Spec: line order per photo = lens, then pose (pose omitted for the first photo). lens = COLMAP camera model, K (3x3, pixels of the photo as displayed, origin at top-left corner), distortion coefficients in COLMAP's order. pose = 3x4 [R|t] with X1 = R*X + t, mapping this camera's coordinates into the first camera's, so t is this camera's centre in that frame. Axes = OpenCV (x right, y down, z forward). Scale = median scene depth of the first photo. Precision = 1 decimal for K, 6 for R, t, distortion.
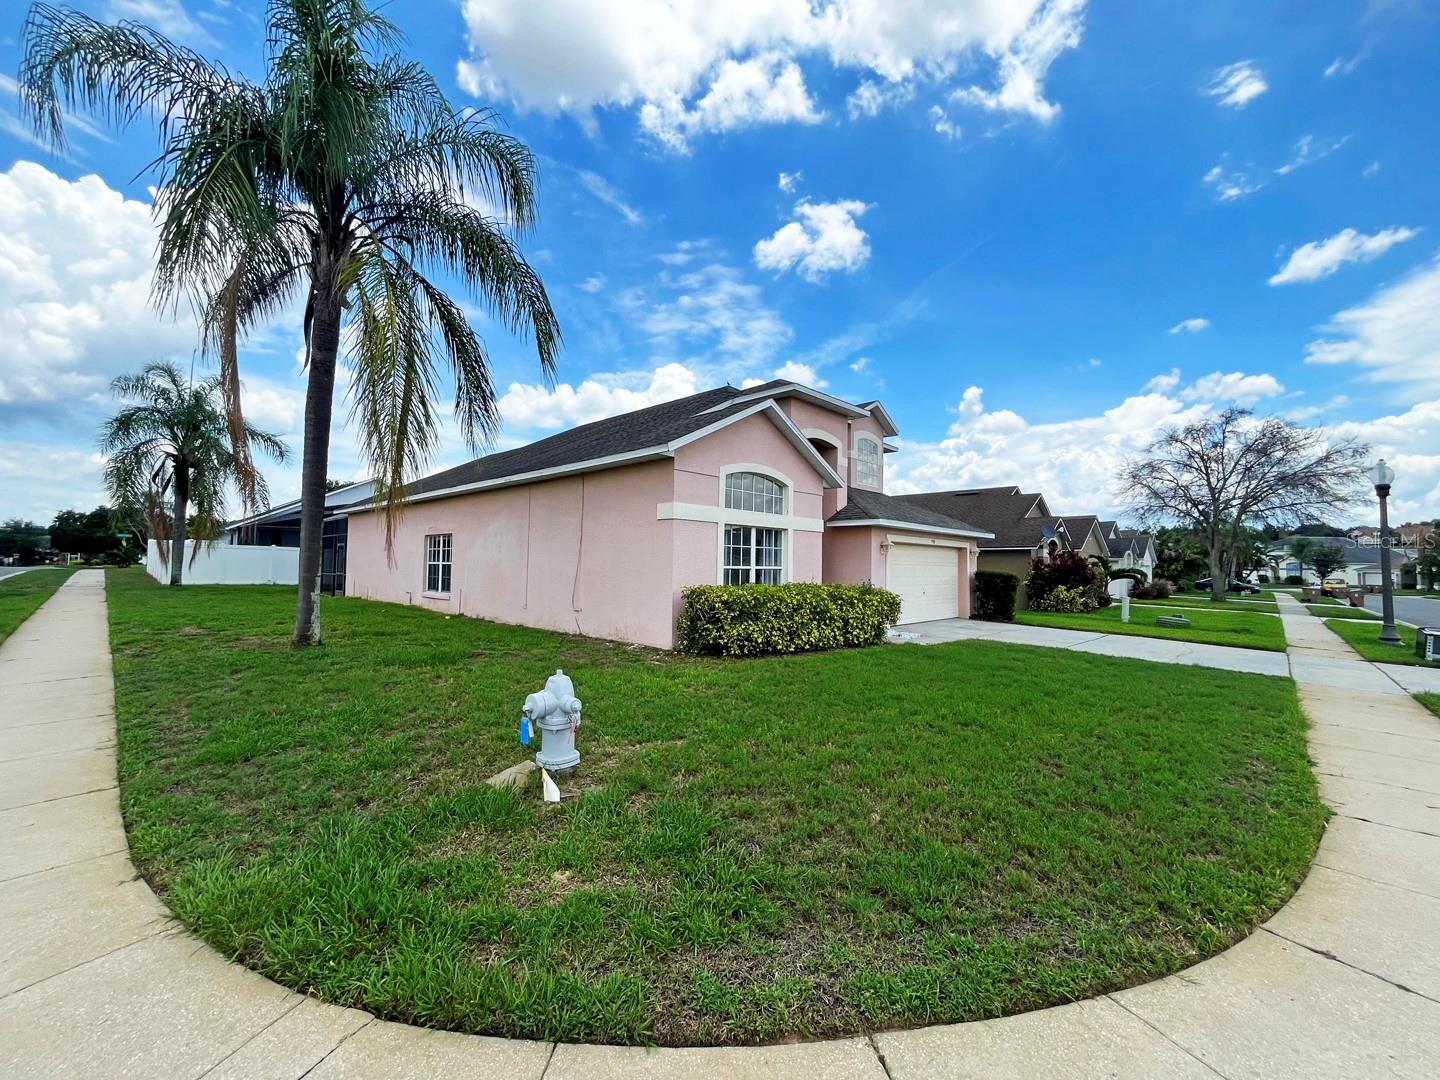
lens RADIAL K [[588.7, 0, 717.8], [0, 588.7, 538.5], [0, 0, 1]] dist [0.000250, 0.000207]
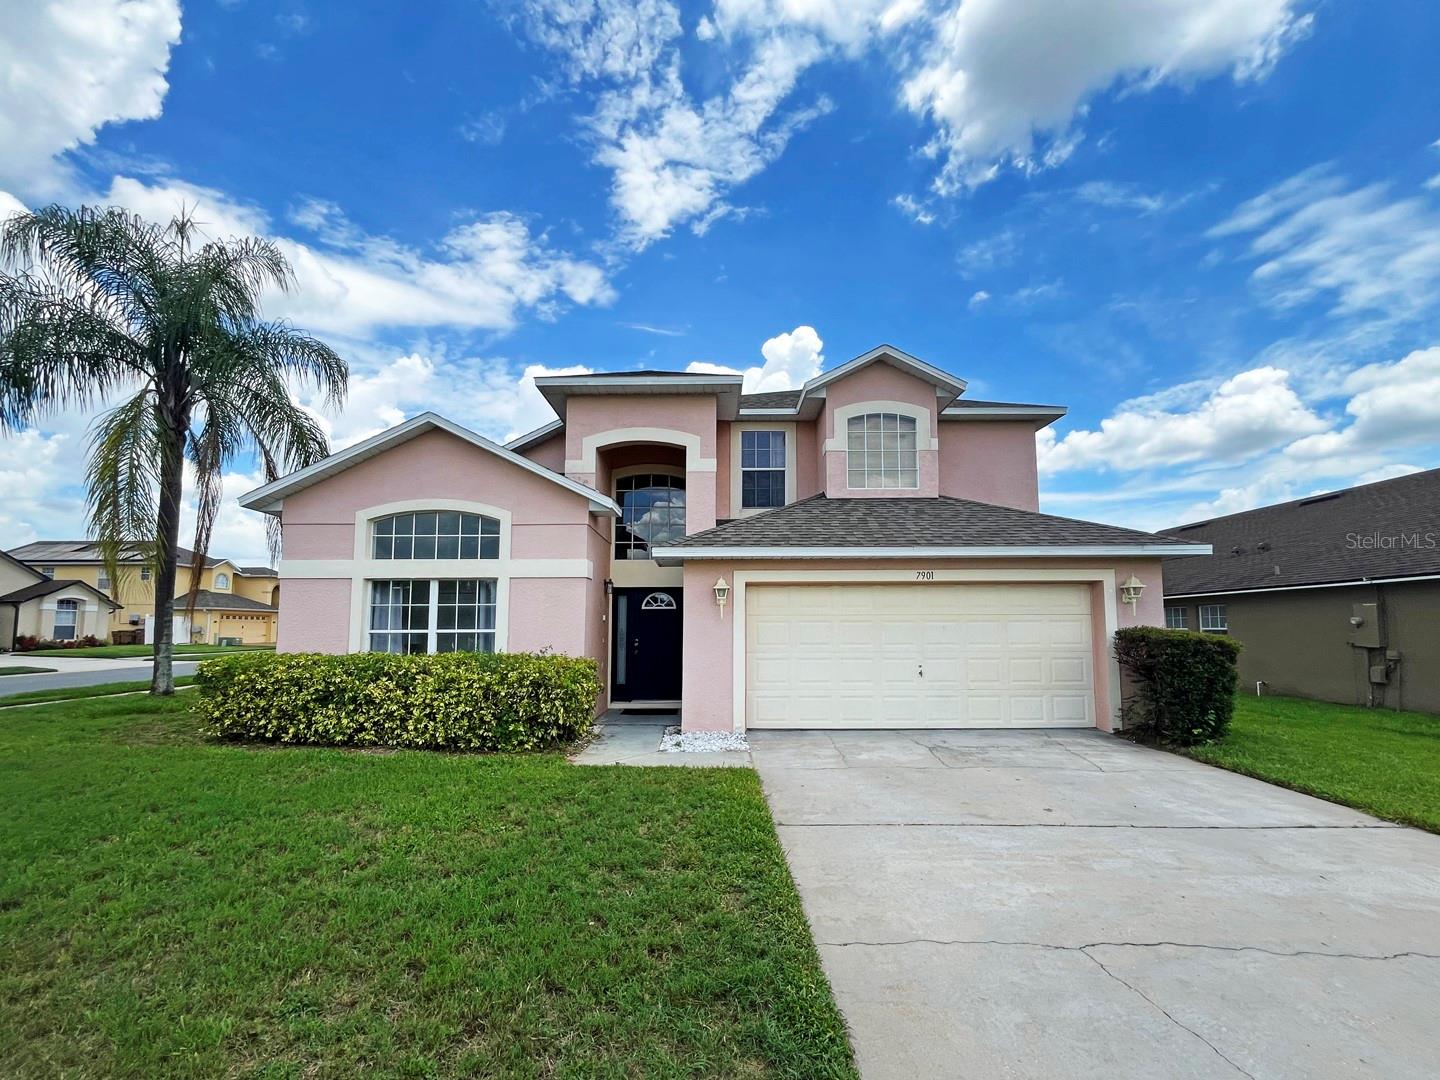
lens RADIAL K [[610.7, 0, 719.6], [0, 610.7, 542.4], [0, 0, 1]] dist [-0.000359, 0.000071]
pose [[0.678231, -0.125333, -0.724082, 0.896765], [0.047631, 0.990774, -0.126880, 0.051374], [0.733303, 0.051565, 0.677943, 0.694284]]
